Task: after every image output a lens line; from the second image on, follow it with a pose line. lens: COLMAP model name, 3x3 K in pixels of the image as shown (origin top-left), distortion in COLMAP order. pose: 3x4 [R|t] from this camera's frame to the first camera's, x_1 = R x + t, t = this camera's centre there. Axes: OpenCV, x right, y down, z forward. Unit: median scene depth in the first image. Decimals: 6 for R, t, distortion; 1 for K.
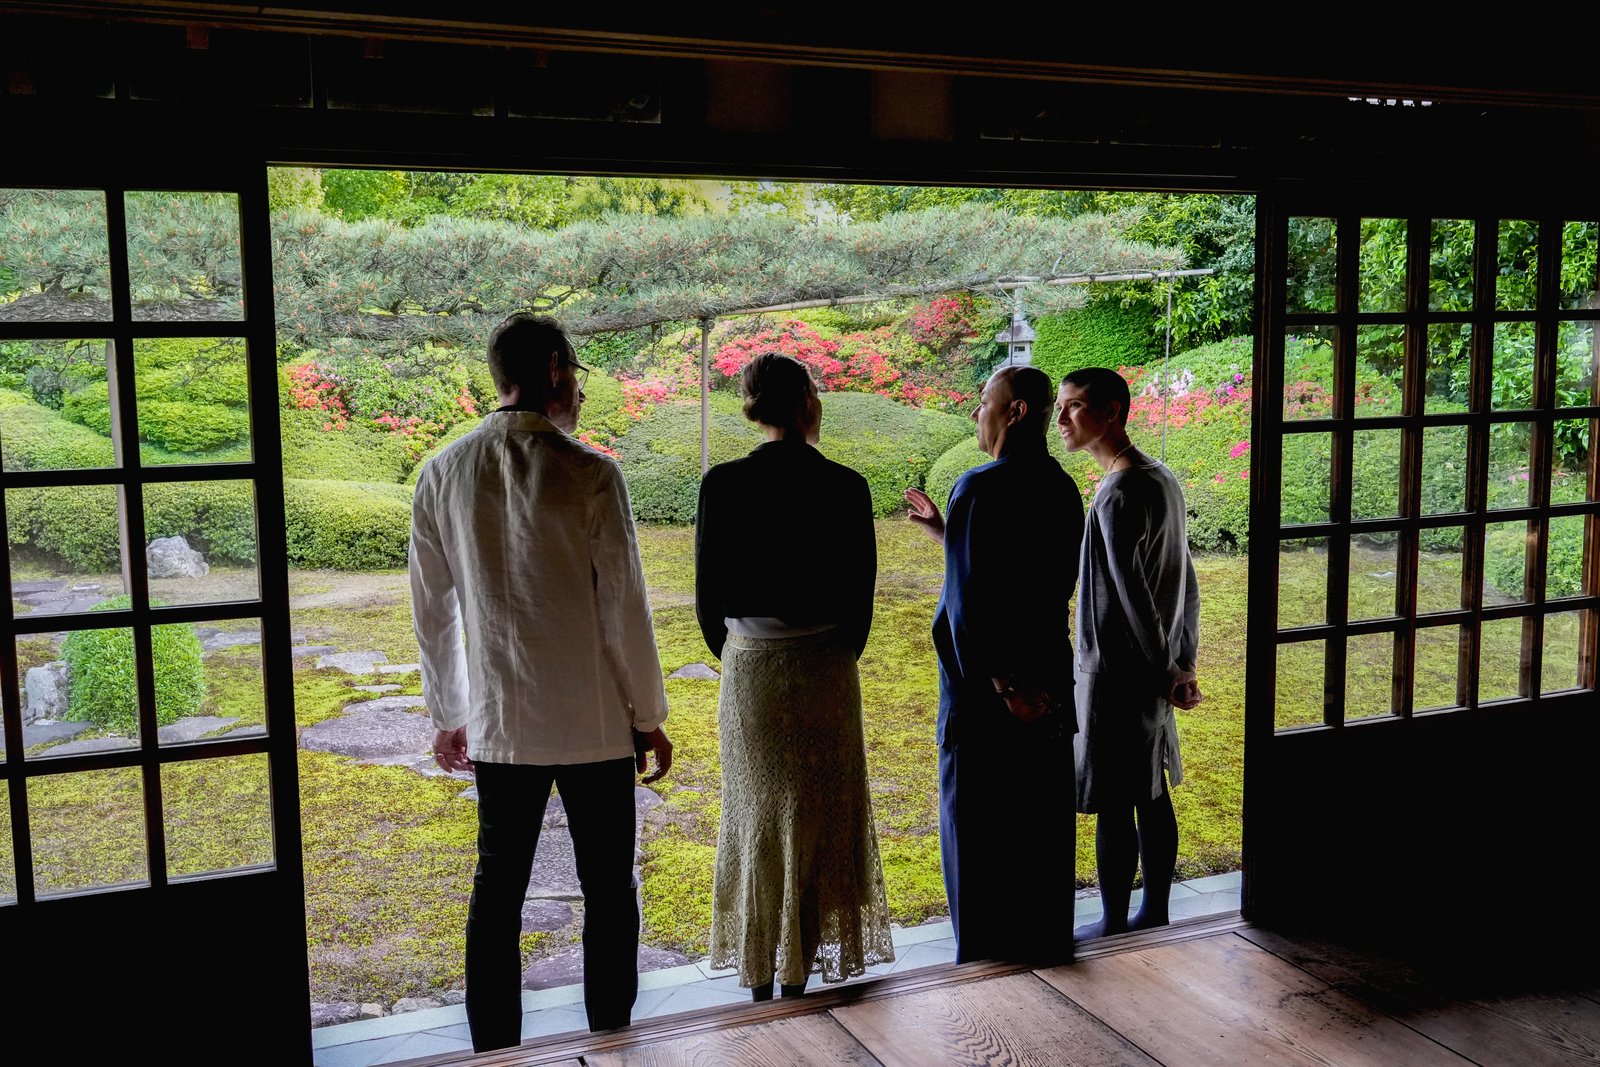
lens RADIAL K [[1573.1, 0, 801.1], [0, 1573.1, 536.0], [0, 0, 1]] dist [-0.006008, 0.003859]
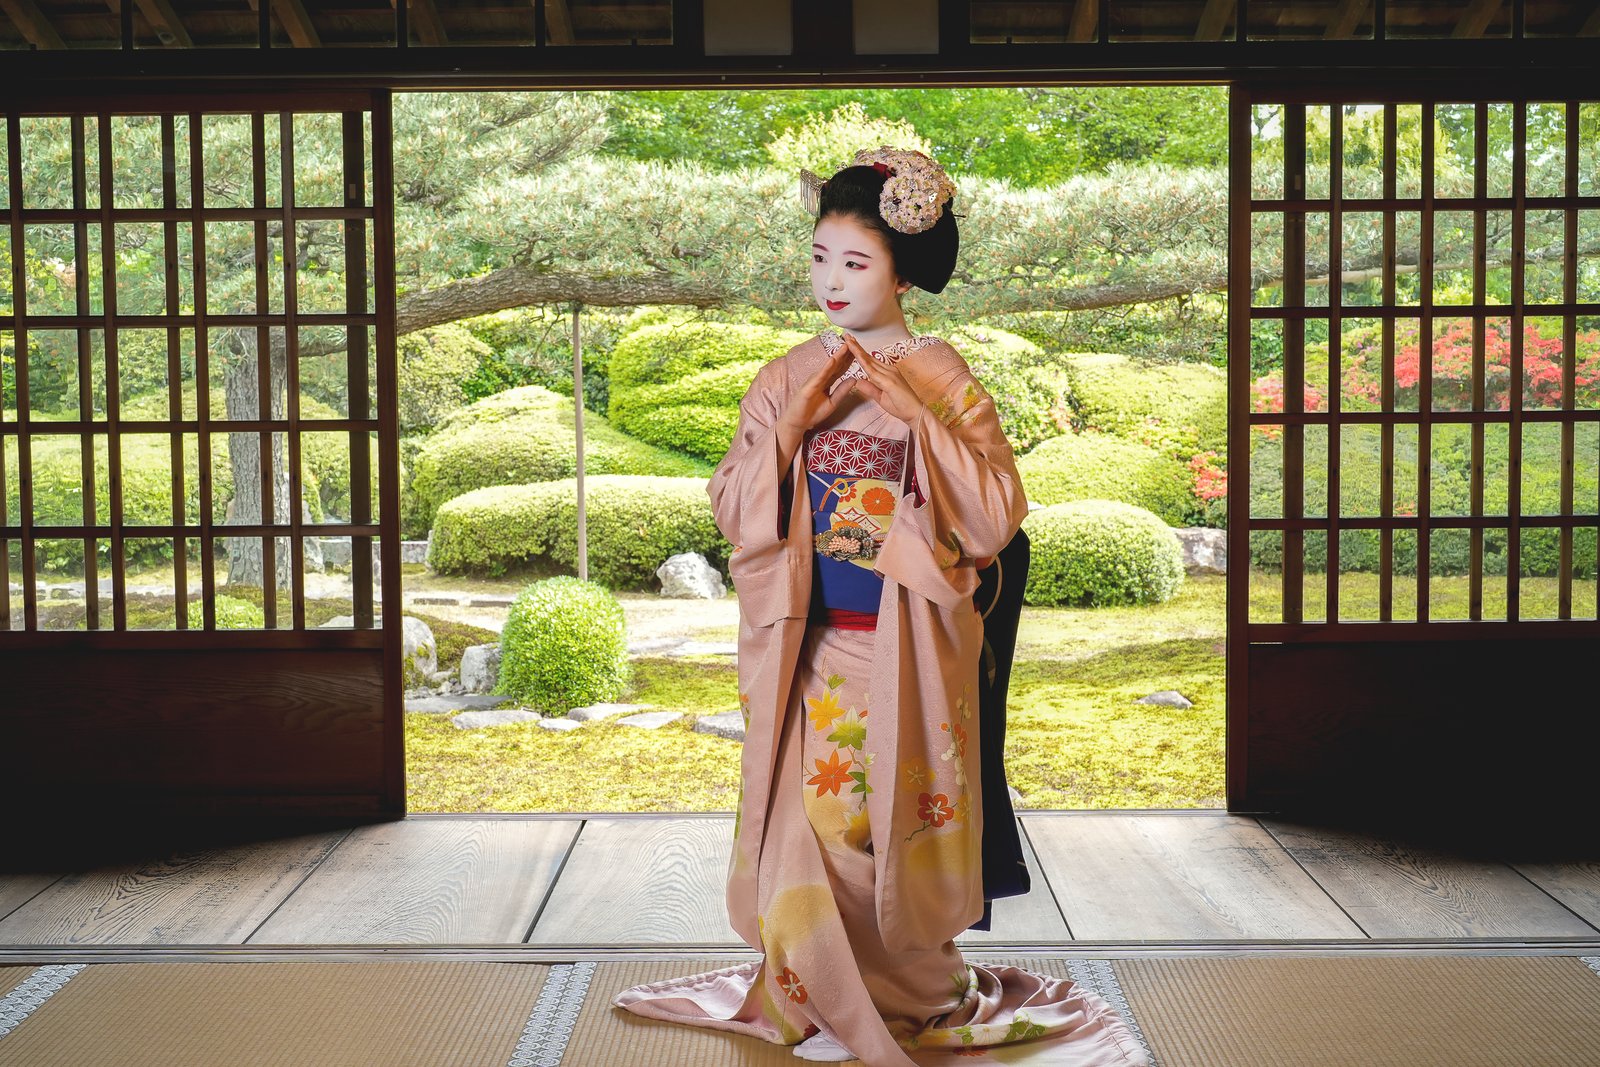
lens RADIAL K [[2182.5, 0, 800.0], [0, 2182.5, 533.5], [0, 0, 1]] dist [0.003727, 0.053268]
pose [[0.917848, 0.029733, -0.395818, 0.140750], [-0.050168, 0.997883, -0.041374, 0.036823], [0.393750, 0.057833, 0.917397, -0.098453]]
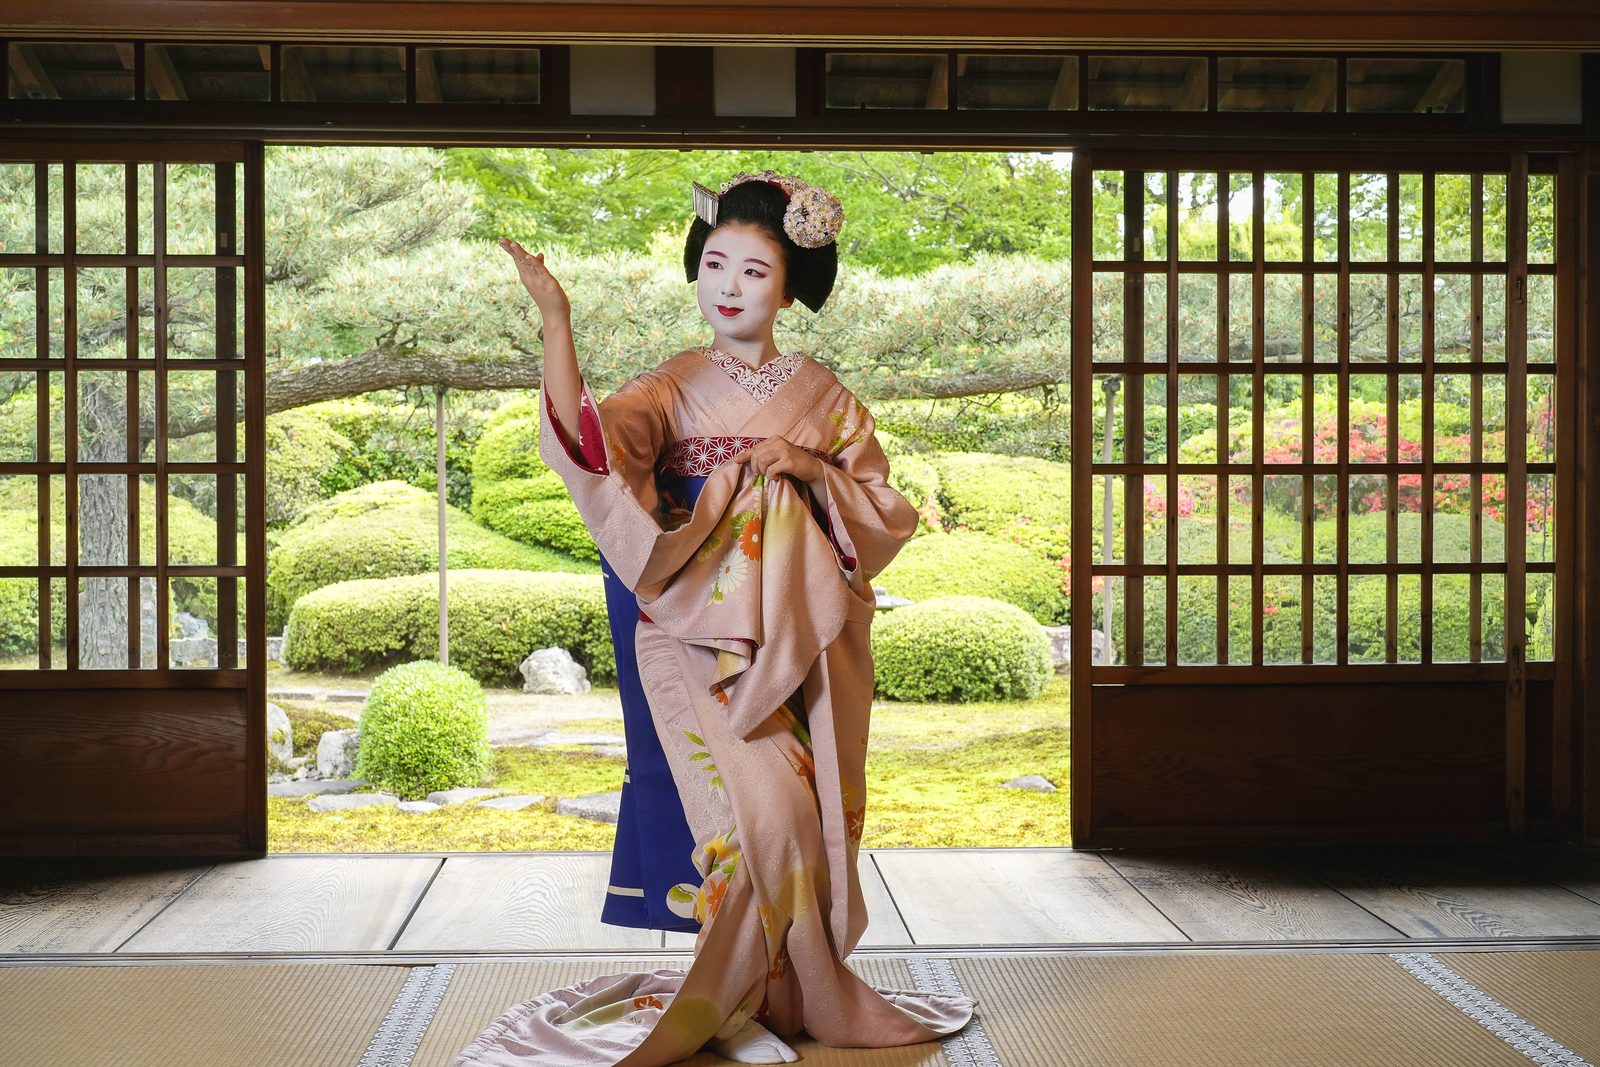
lens RADIAL K [[2252.9, 0, 800.0], [0, 2252.9, 533.5], [0, 0, 1]] dist [0.011942, -0.001615]
pose [[0.939101, 0.015251, -0.343304, 0.151474], [-0.051335, 0.994031, -0.096267, 0.049922], [0.339786, 0.108028, 0.934278, -0.117508]]
